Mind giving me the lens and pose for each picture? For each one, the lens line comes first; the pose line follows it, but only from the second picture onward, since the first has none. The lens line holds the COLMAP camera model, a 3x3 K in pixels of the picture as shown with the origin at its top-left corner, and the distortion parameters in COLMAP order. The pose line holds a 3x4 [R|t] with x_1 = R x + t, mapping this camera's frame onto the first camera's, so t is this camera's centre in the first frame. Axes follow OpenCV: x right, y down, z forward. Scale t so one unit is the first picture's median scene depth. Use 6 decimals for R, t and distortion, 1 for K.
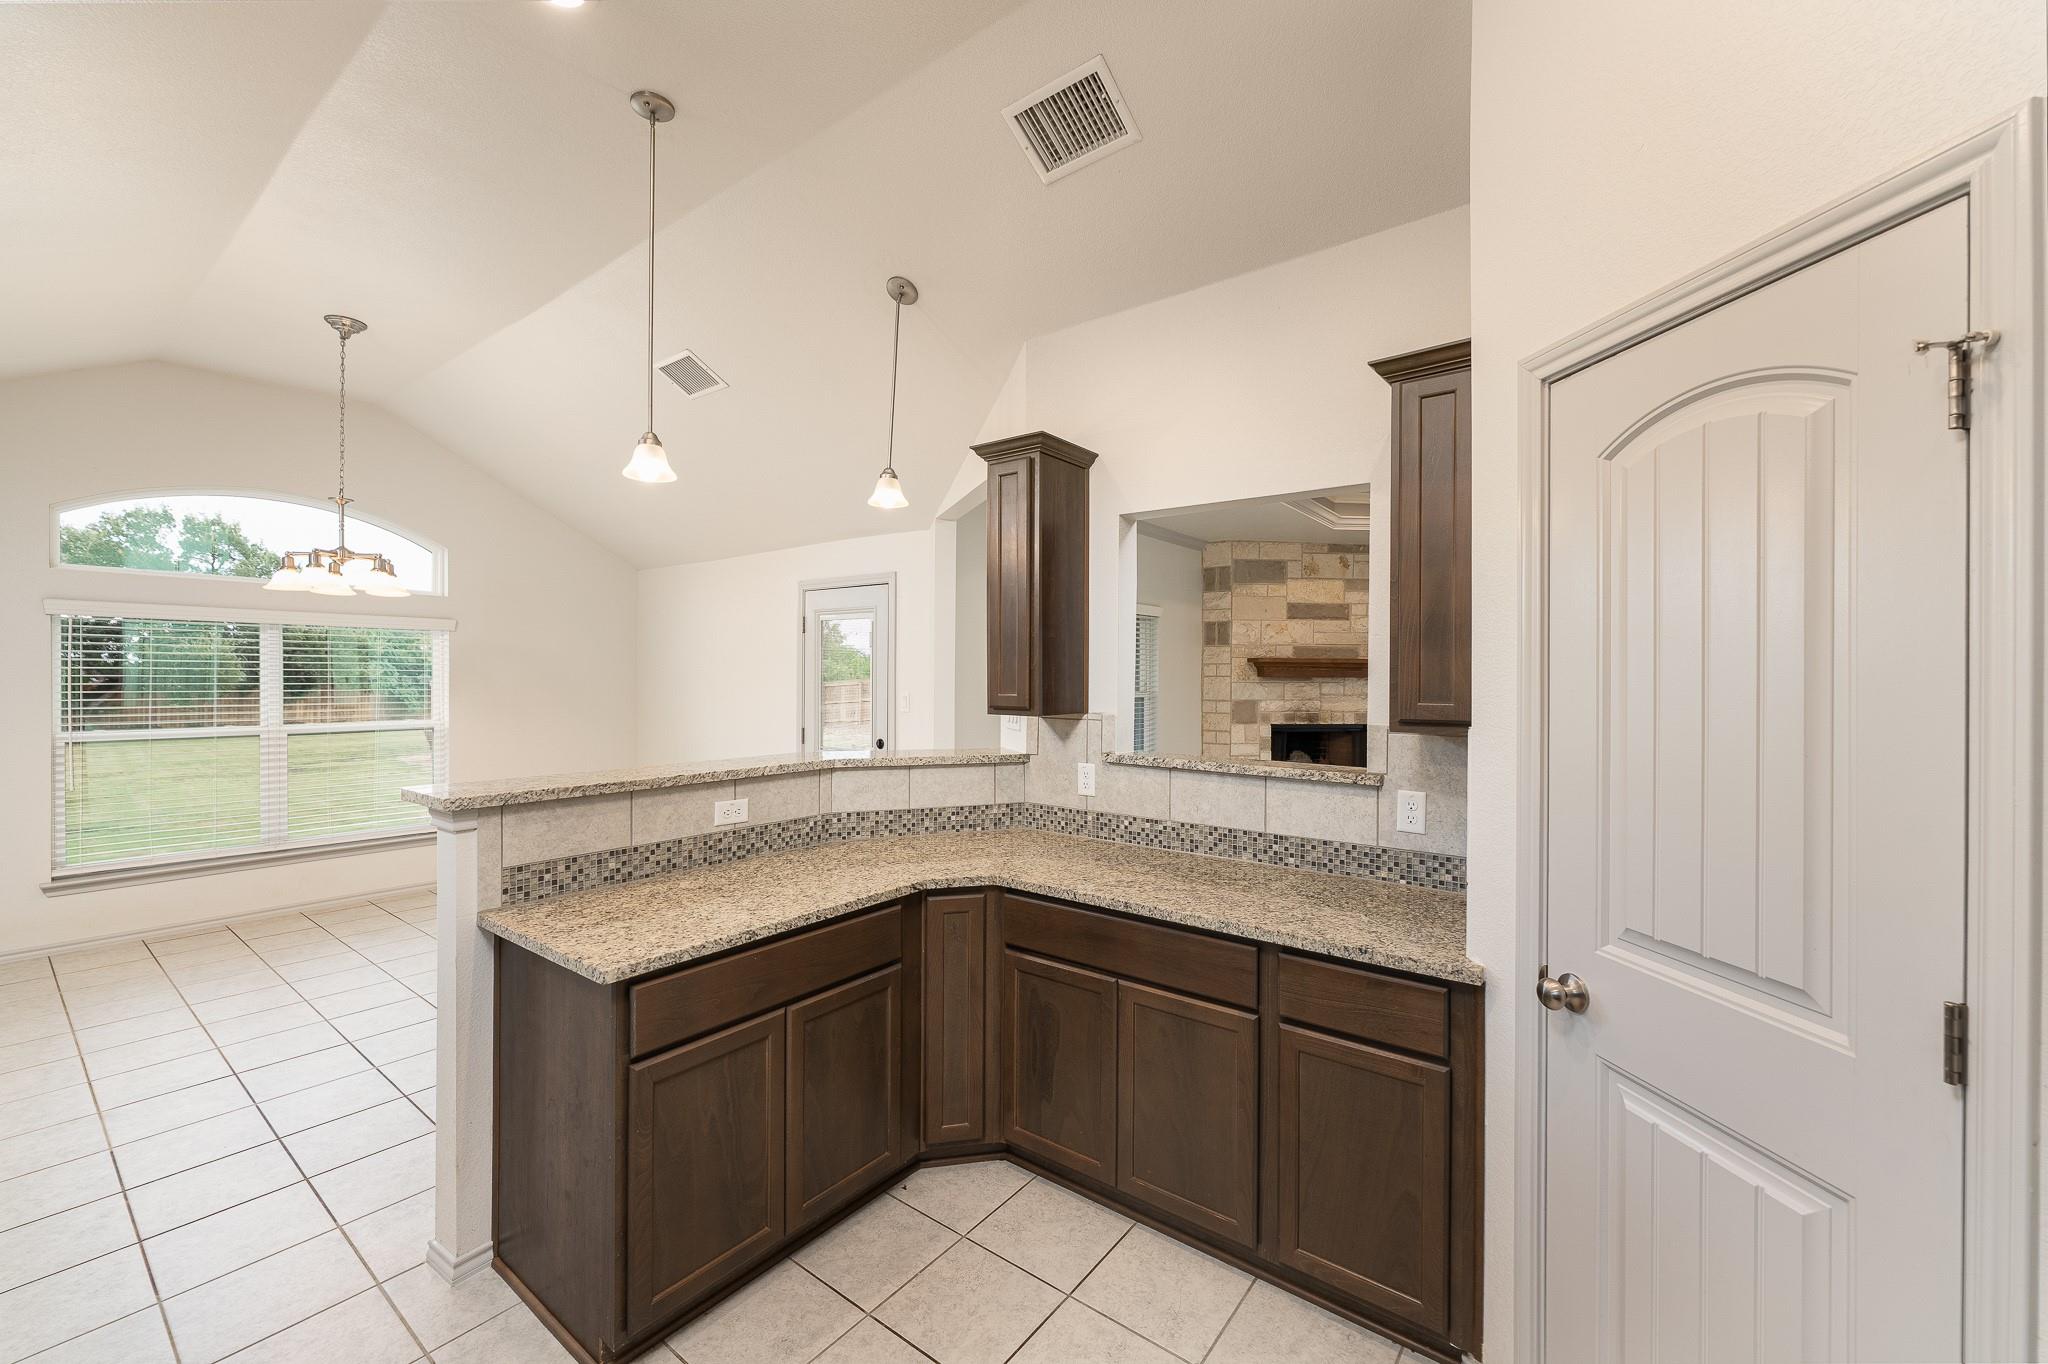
lens RADIAL K [[814.5, 0, 1017.8], [0, 814.5, 676.3], [0, 0, 1]] dist [0.001086, 0.000205]
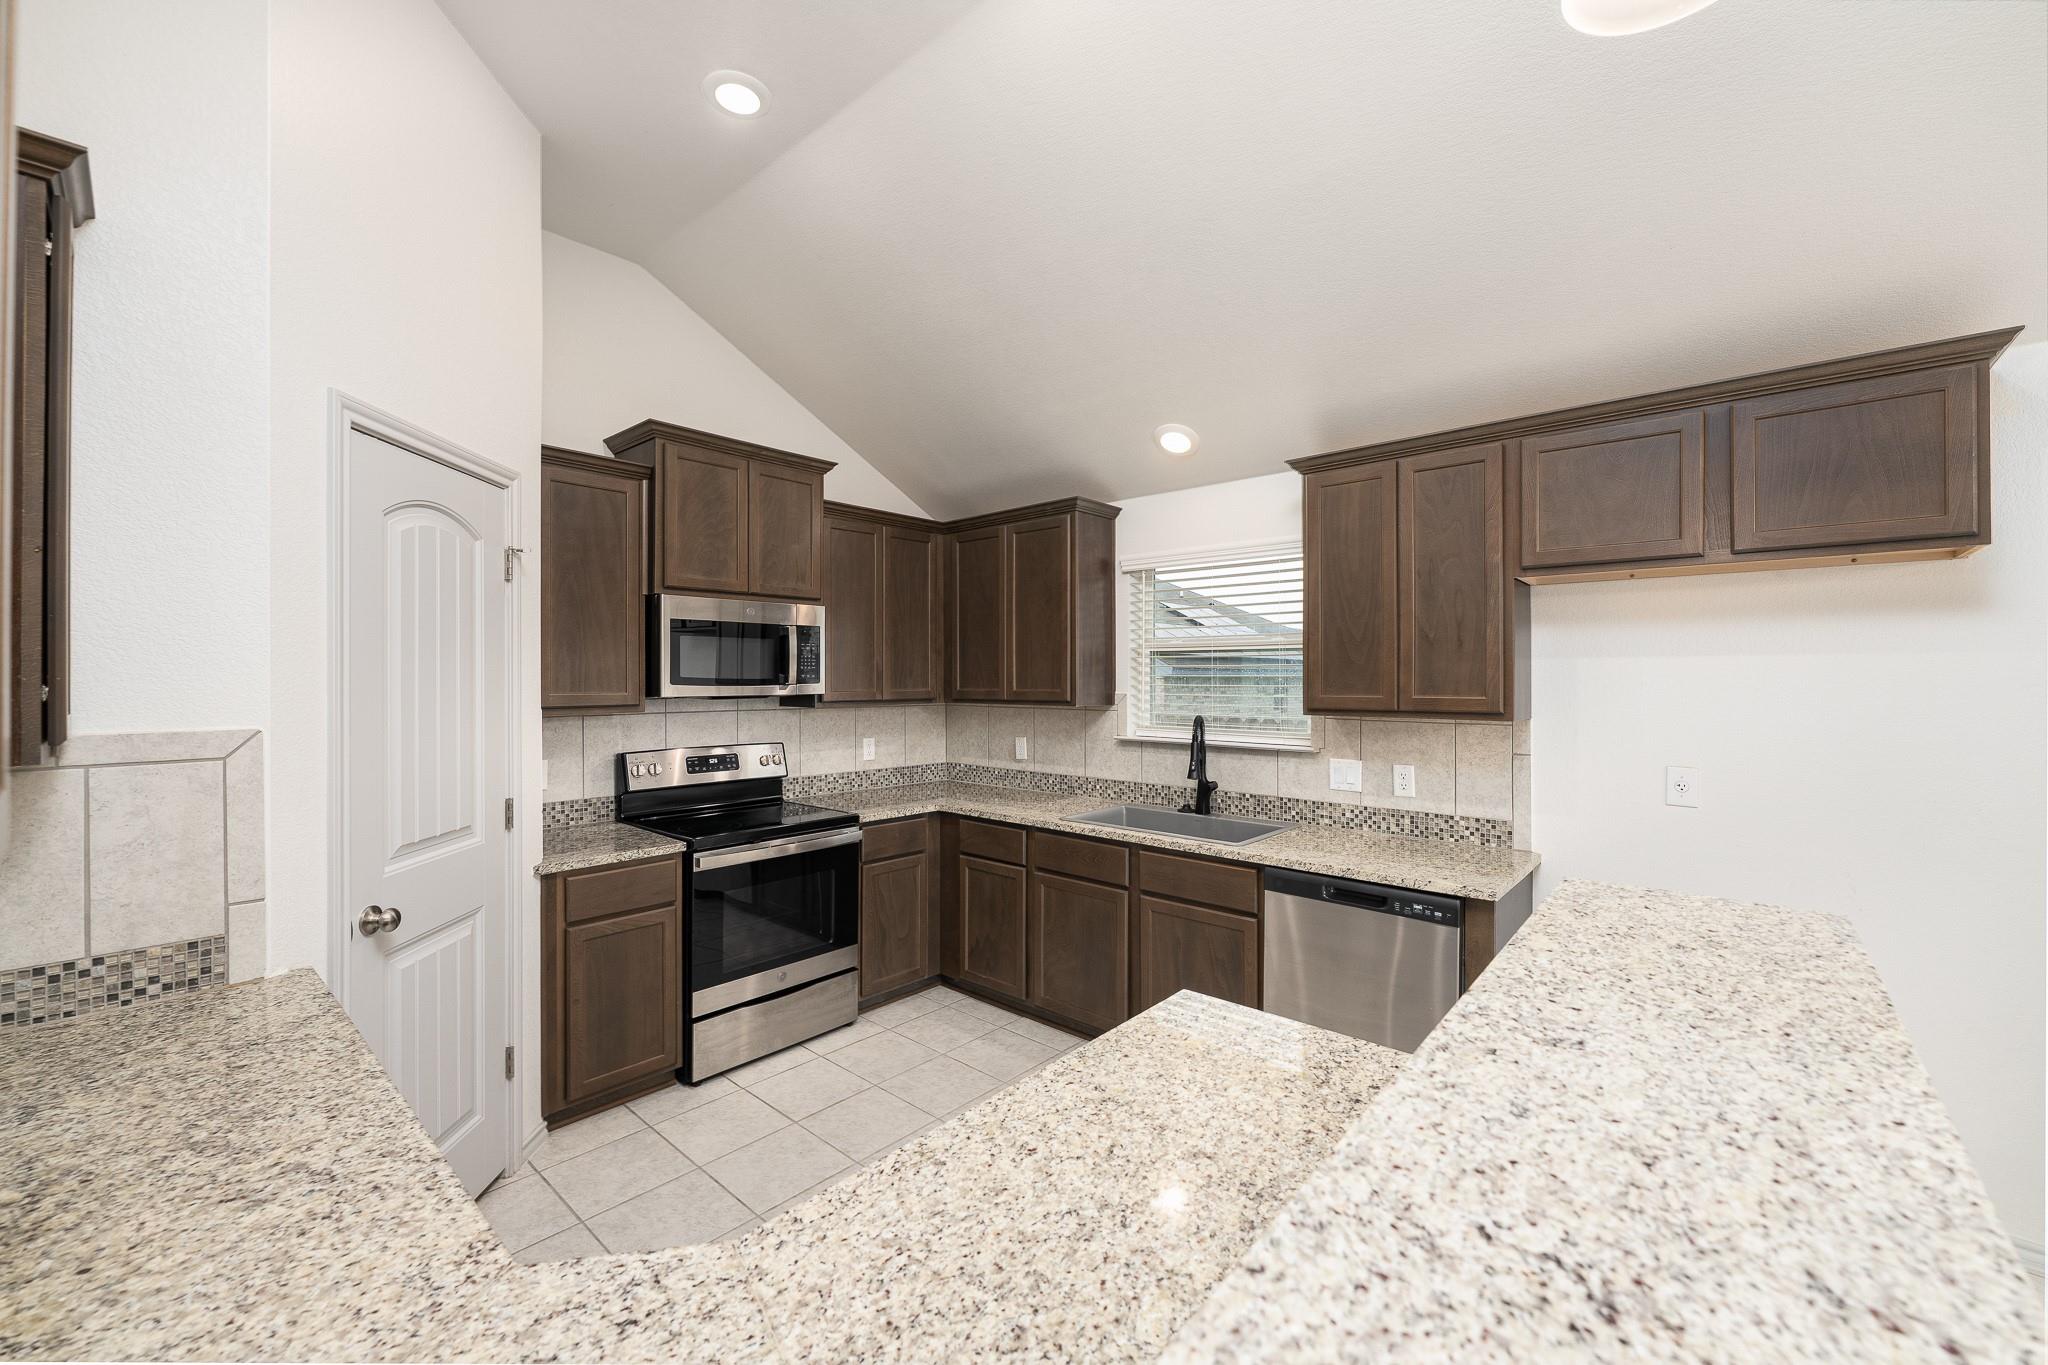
lens RADIAL K [[814.5, 0, 1017.8], [0, 814.5, 676.8], [0, 0, 1]] dist [0.001086, 0.000205]
pose [[-0.997128, -0.008744, 0.075225, -0.220219], [-0.008709, 0.999962, 0.000792, -0.002177], [-0.075229, 0.000134, -0.997166, 1.132001]]
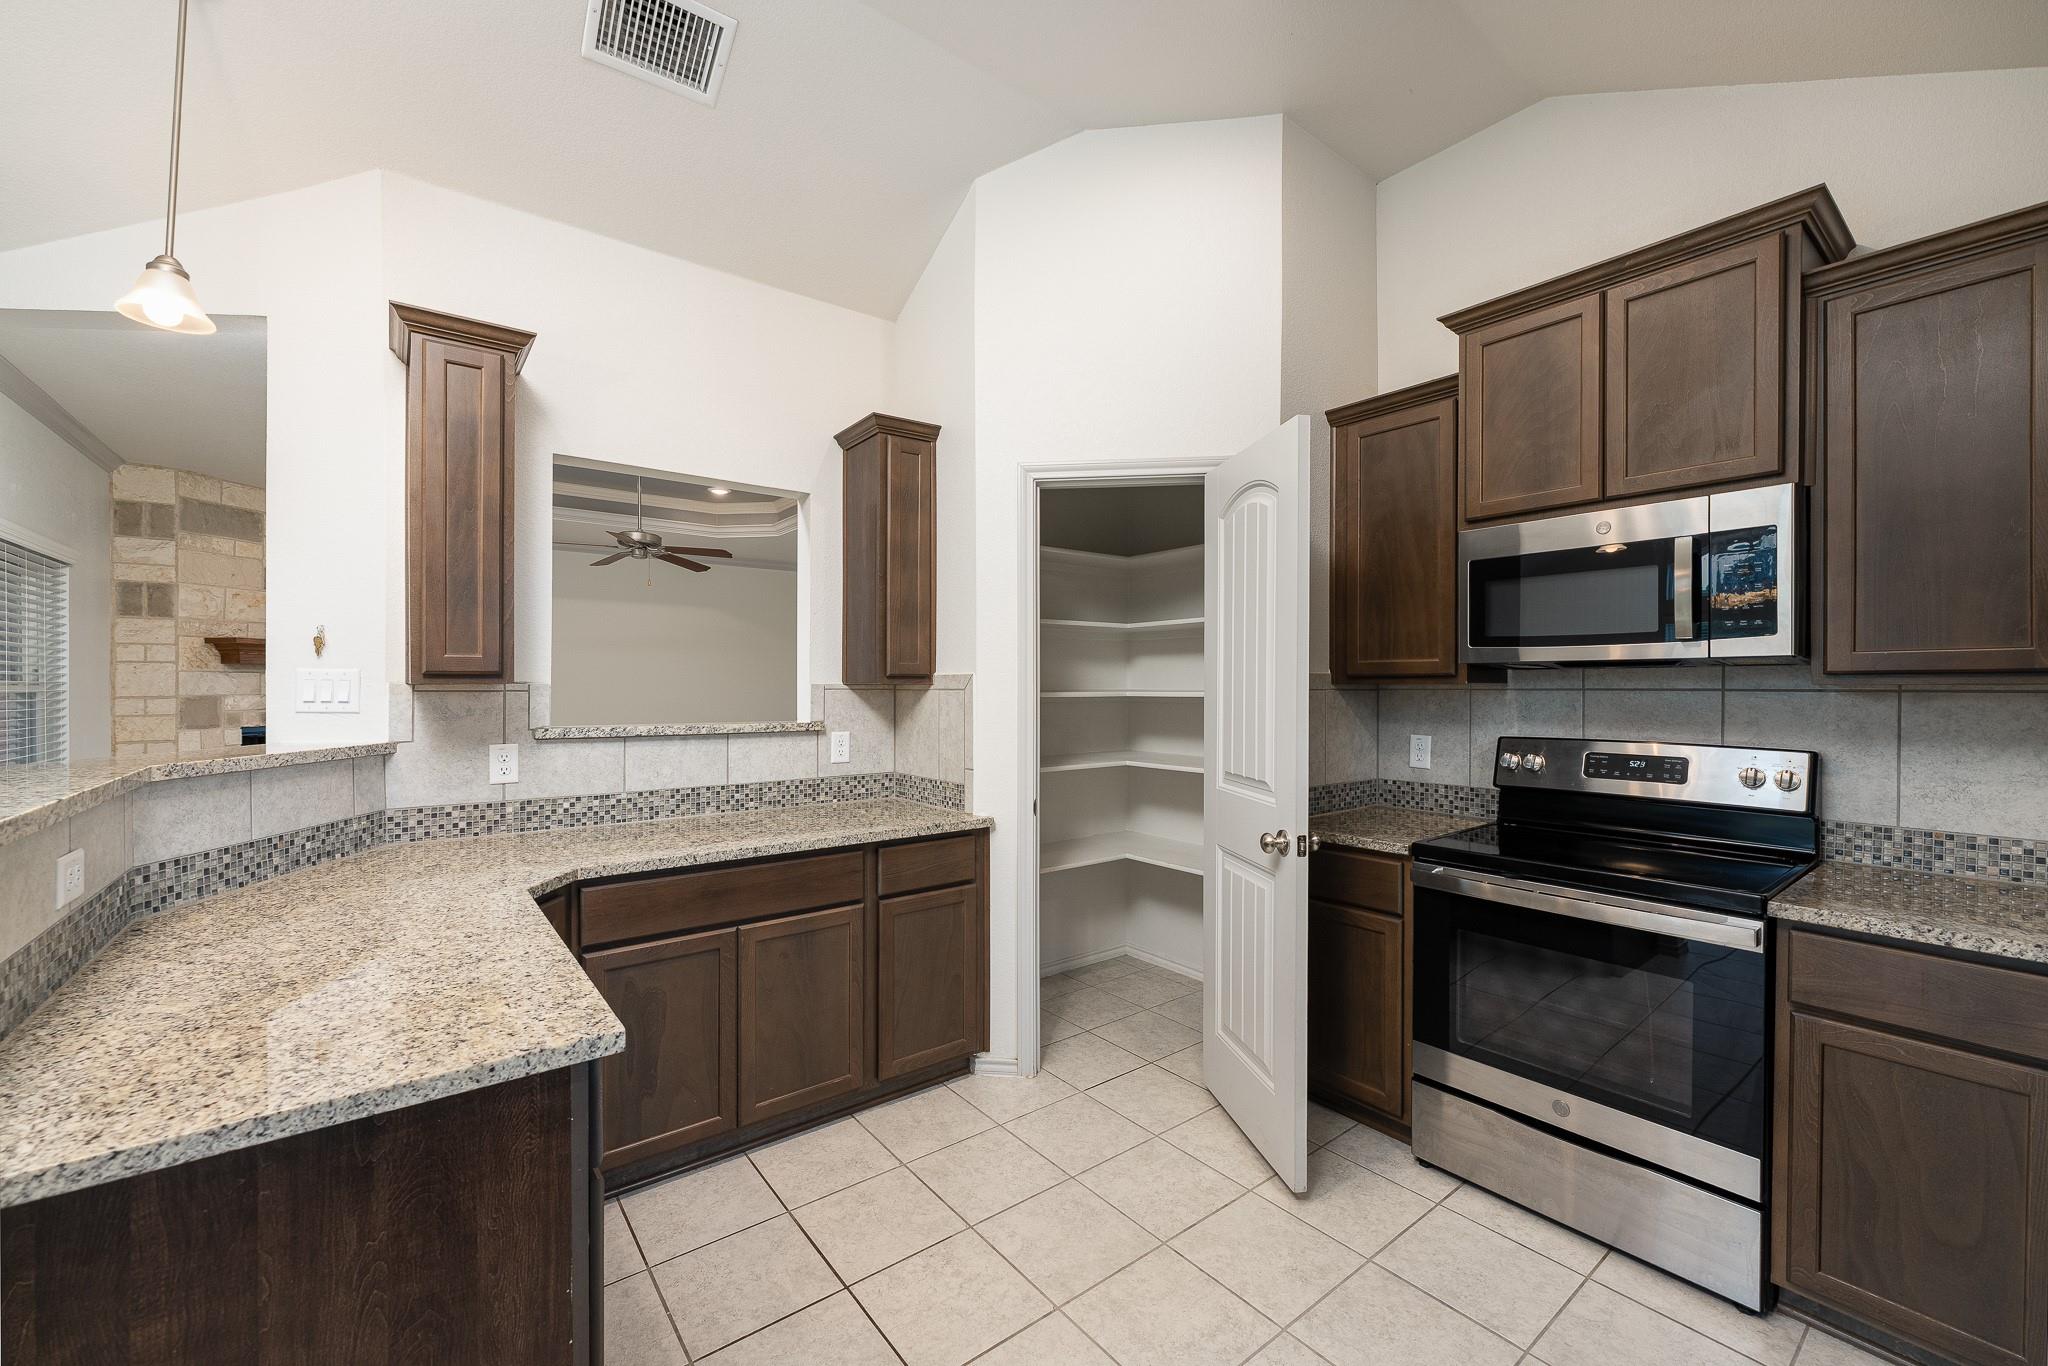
lens RADIAL K [[818.5, 0, 1024.0], [0, 818.5, 683.0], [0, 0, 1]] dist [-0.002066, -0.000204]
pose [[0.254003, -0.004292, 0.967194, -0.613216], [0.003060, 0.999989, 0.003633, 0.046241], [-0.967199, 0.002037, 0.254013, 0.298408]]
